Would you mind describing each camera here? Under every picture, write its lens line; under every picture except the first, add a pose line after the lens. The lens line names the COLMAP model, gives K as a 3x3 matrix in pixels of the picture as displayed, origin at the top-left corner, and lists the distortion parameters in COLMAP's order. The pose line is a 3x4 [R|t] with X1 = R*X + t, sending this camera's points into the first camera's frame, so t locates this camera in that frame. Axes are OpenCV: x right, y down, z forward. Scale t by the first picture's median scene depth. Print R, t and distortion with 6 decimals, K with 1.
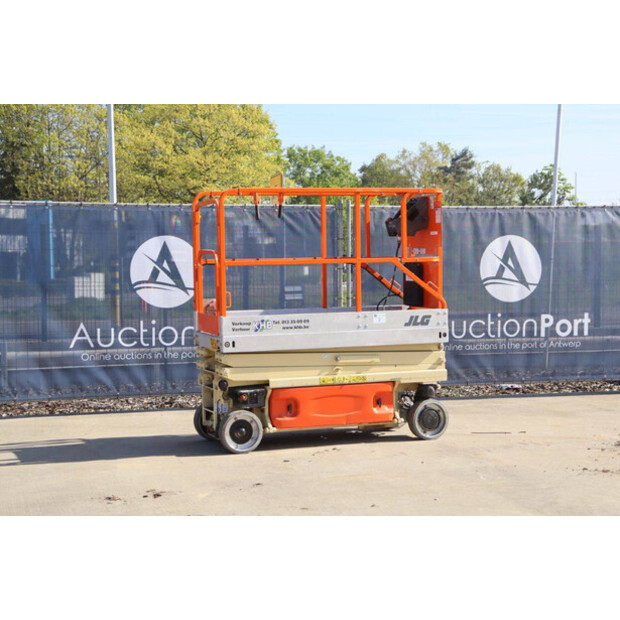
lens RADIAL K [[1267.4, 0, 305.7], [0, 1267.4, 313.6], [0, 0, 1]] dist [0.361547, 0.000000]
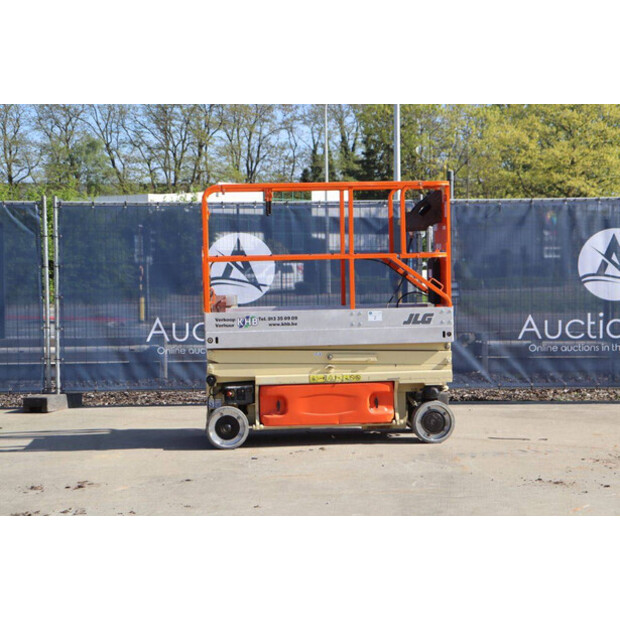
lens RADIAL K [[1267.4, 0, 309.2], [0, 1267.4, 308.9], [0, 0, 1]] dist [0.361547, 0.000000]
pose [[0.958876, 0.008657, -0.283694, 0.289226], [-0.009051, 0.999959, -0.000077, -0.001219], [0.283682, 0.002641, 0.958915, 0.055480]]
